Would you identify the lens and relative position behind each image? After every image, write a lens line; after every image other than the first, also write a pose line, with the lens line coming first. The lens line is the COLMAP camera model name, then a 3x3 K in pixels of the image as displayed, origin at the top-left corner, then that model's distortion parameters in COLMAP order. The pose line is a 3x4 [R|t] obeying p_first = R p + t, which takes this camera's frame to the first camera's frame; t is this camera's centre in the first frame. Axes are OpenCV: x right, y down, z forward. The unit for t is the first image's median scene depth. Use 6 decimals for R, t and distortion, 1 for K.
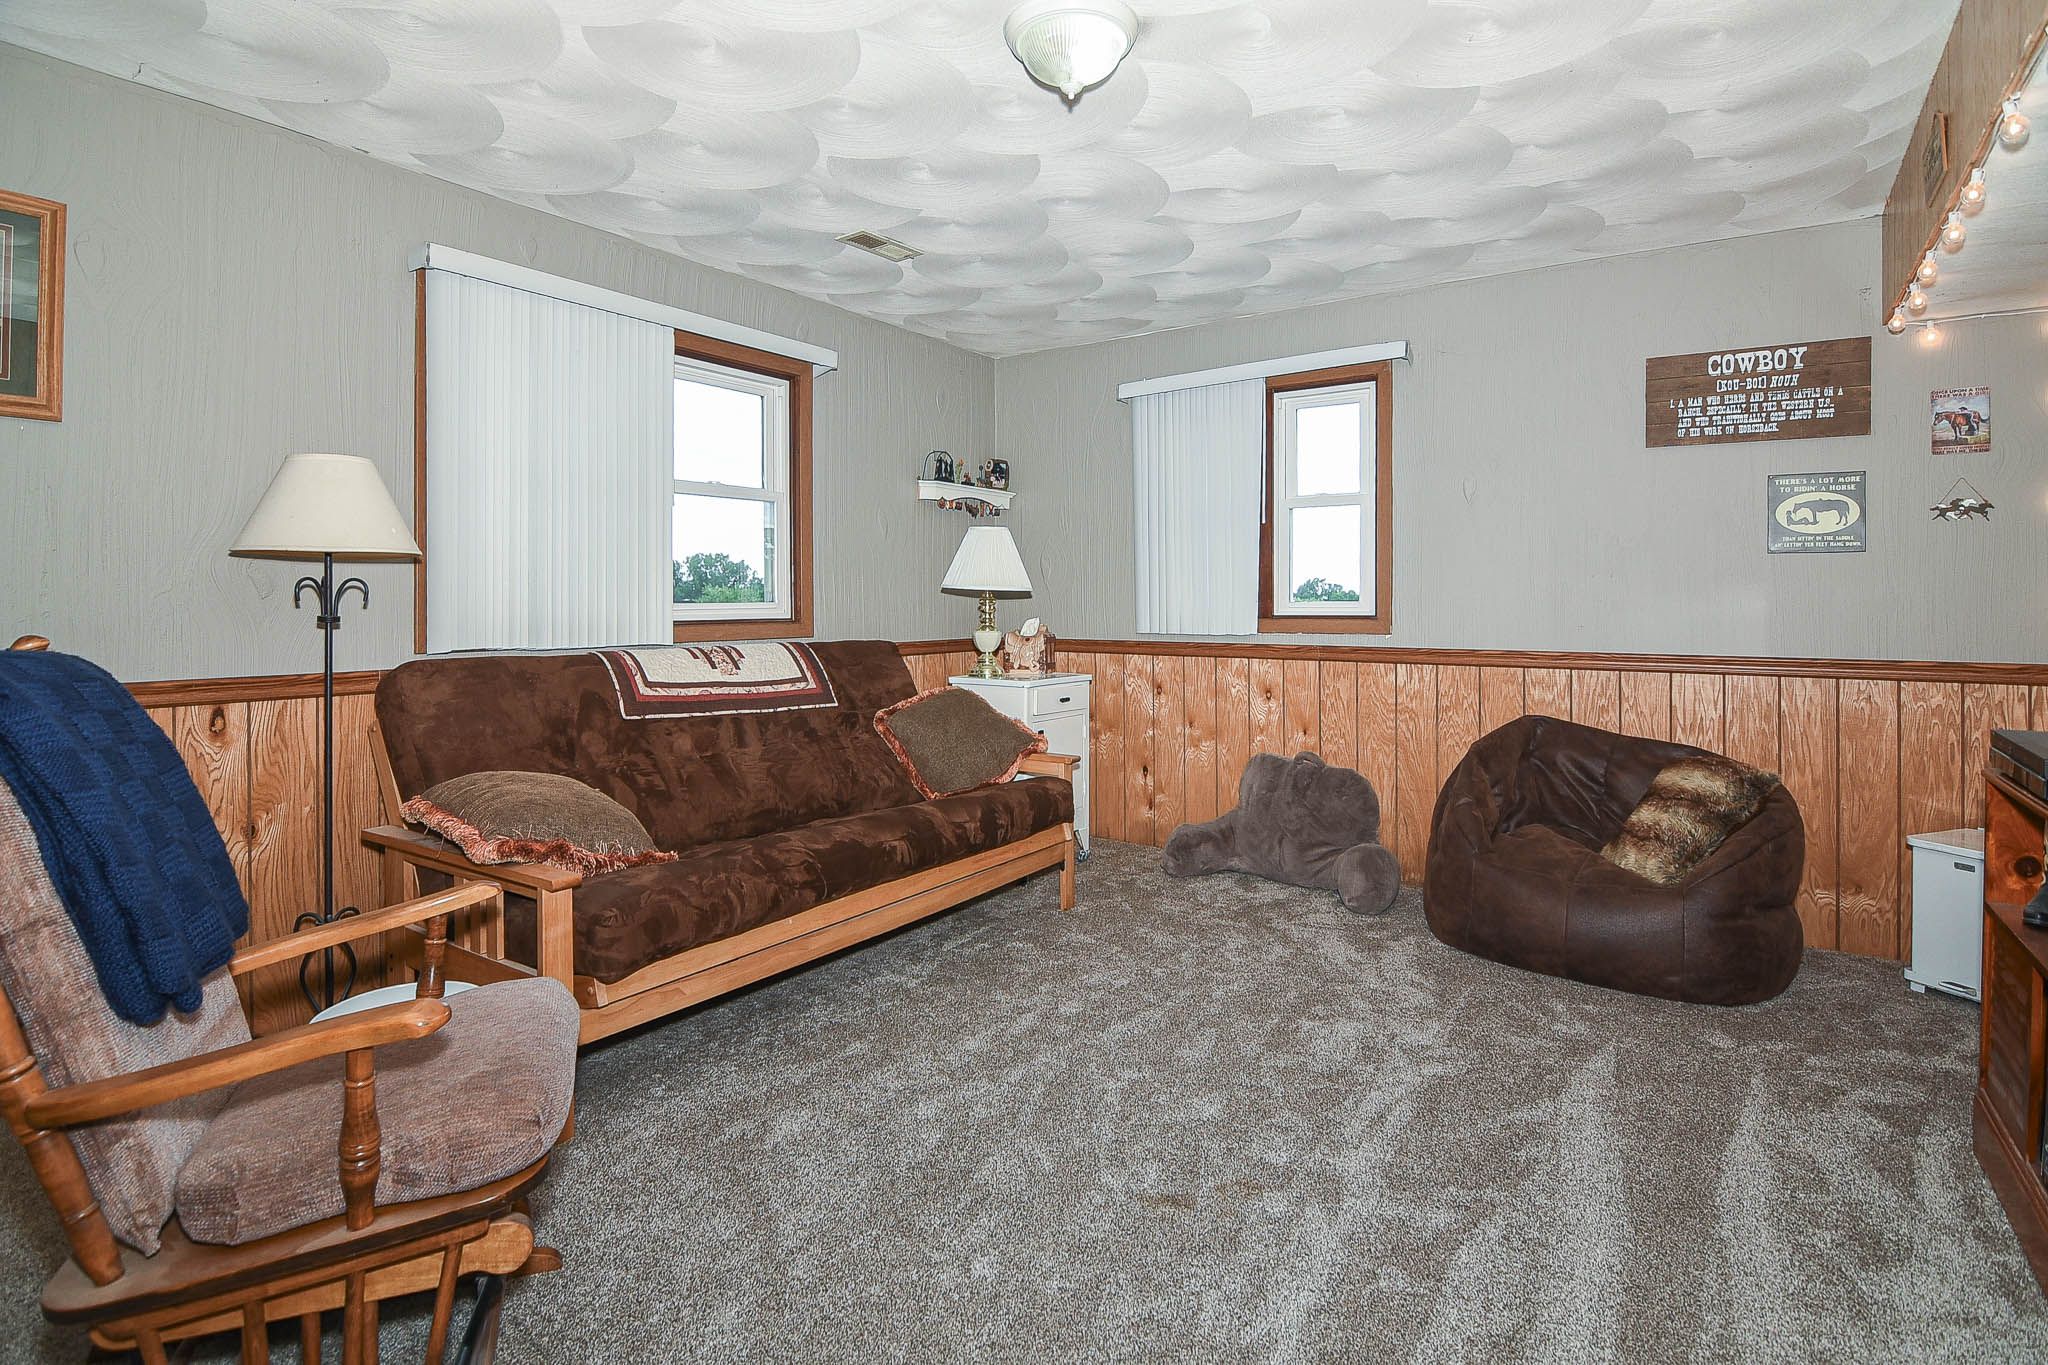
lens RADIAL K [[1047.3, 0, 941.8], [0, 1047.3, 611.3], [0, 0, 1]] dist [-0.003243, -0.001189]
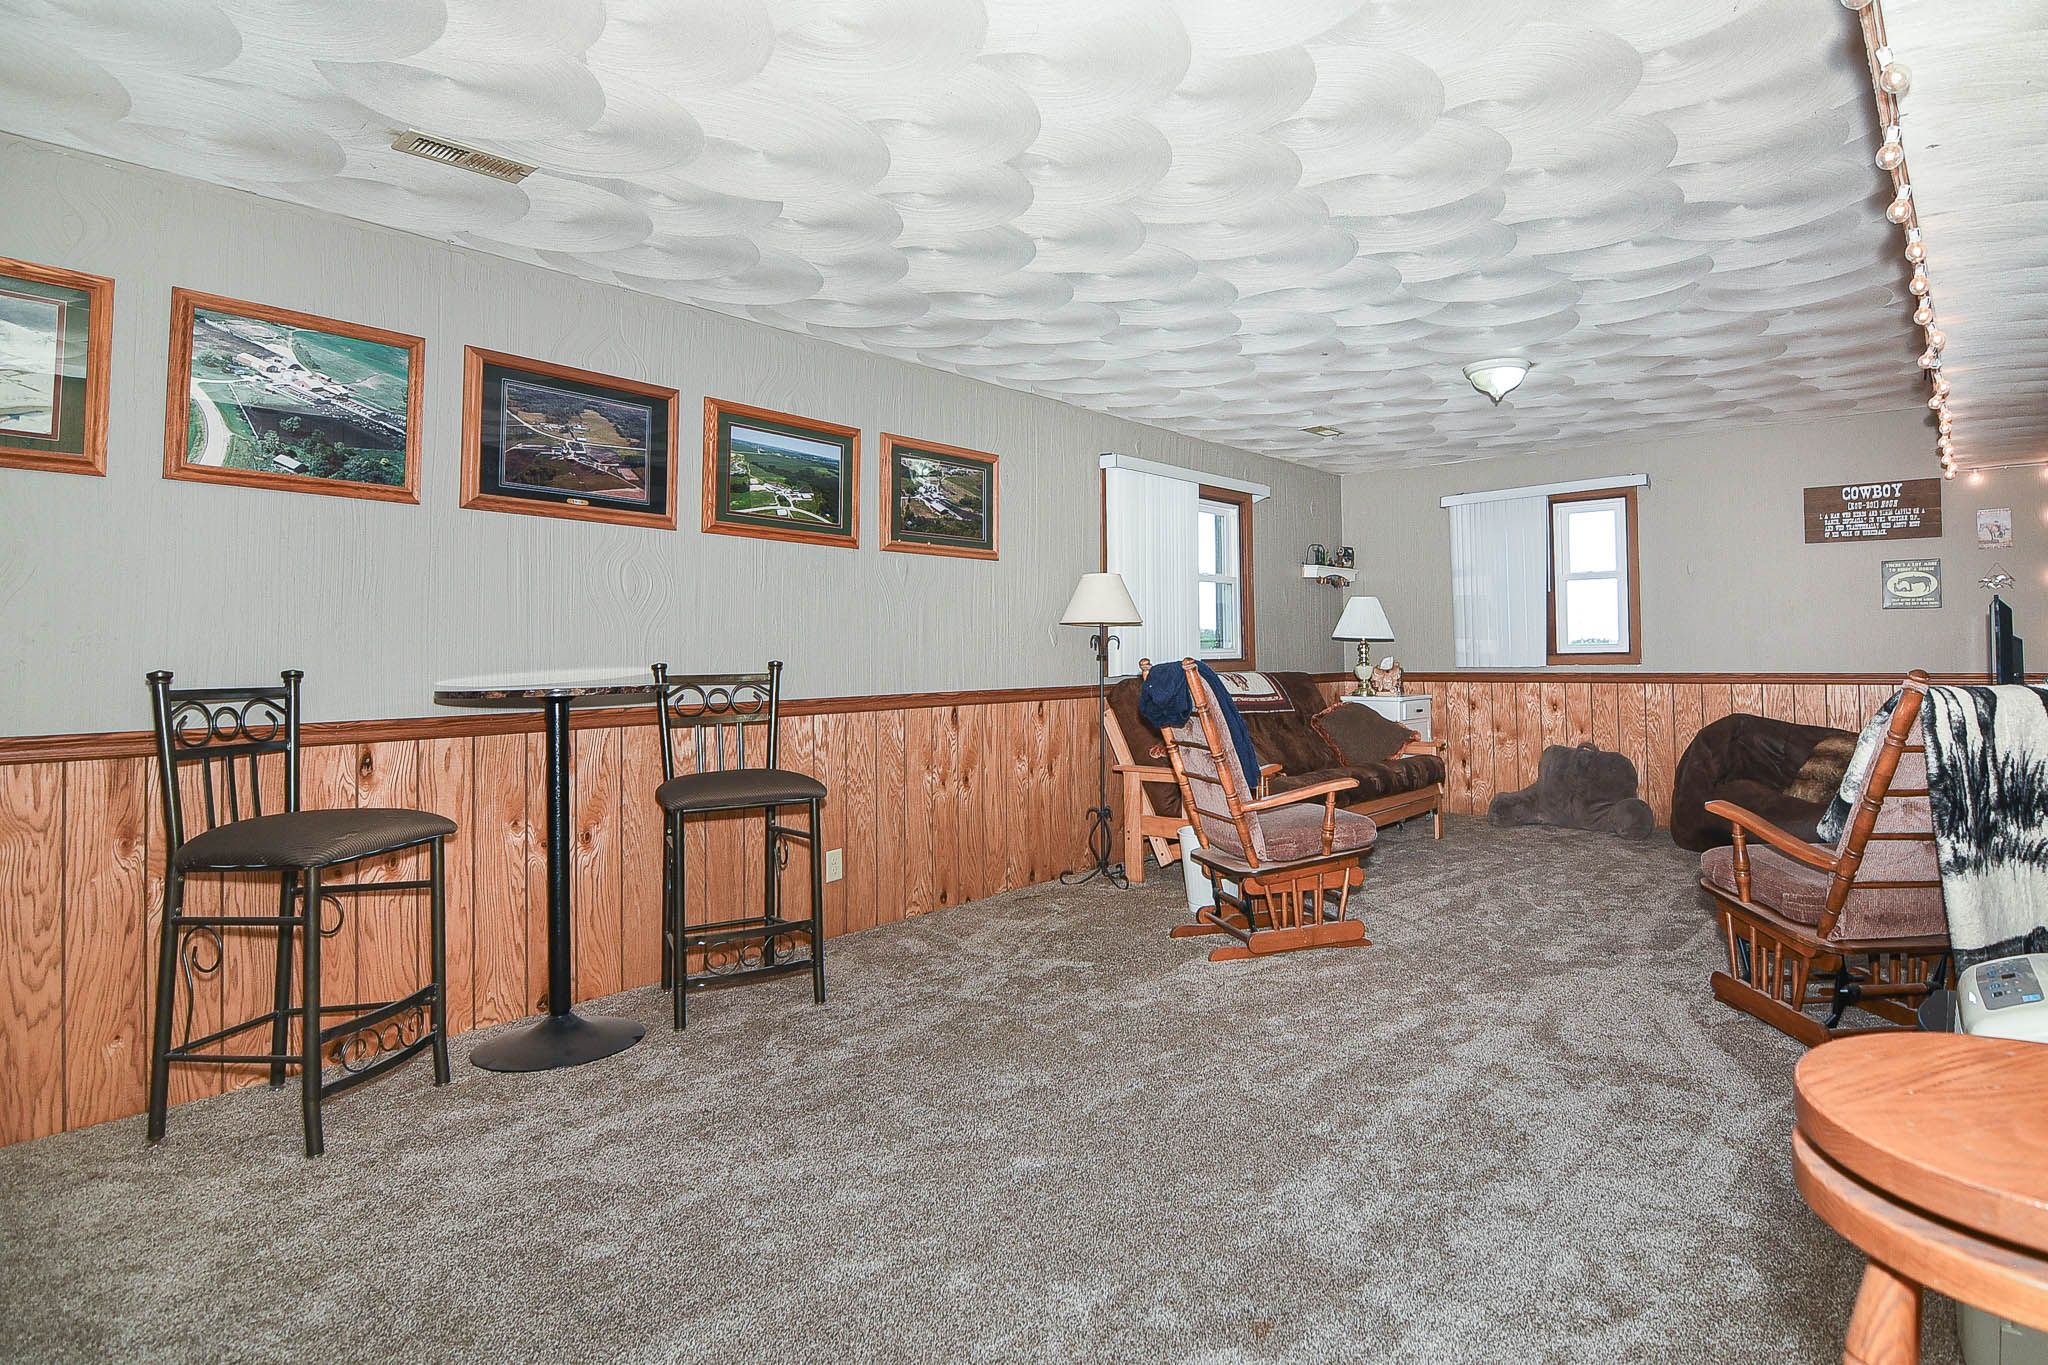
lens RADIAL K [[1092.3, 0, 1051.9], [0, 1092.3, 631.4], [0, 0, 1]] dist [-0.004593, -0.001199]
pose [[0.998463, -0.012805, -0.053917, -0.351709], [0.011053, 0.999405, -0.032669, 0.017179], [0.054303, 0.032023, 0.998011, -0.652416]]
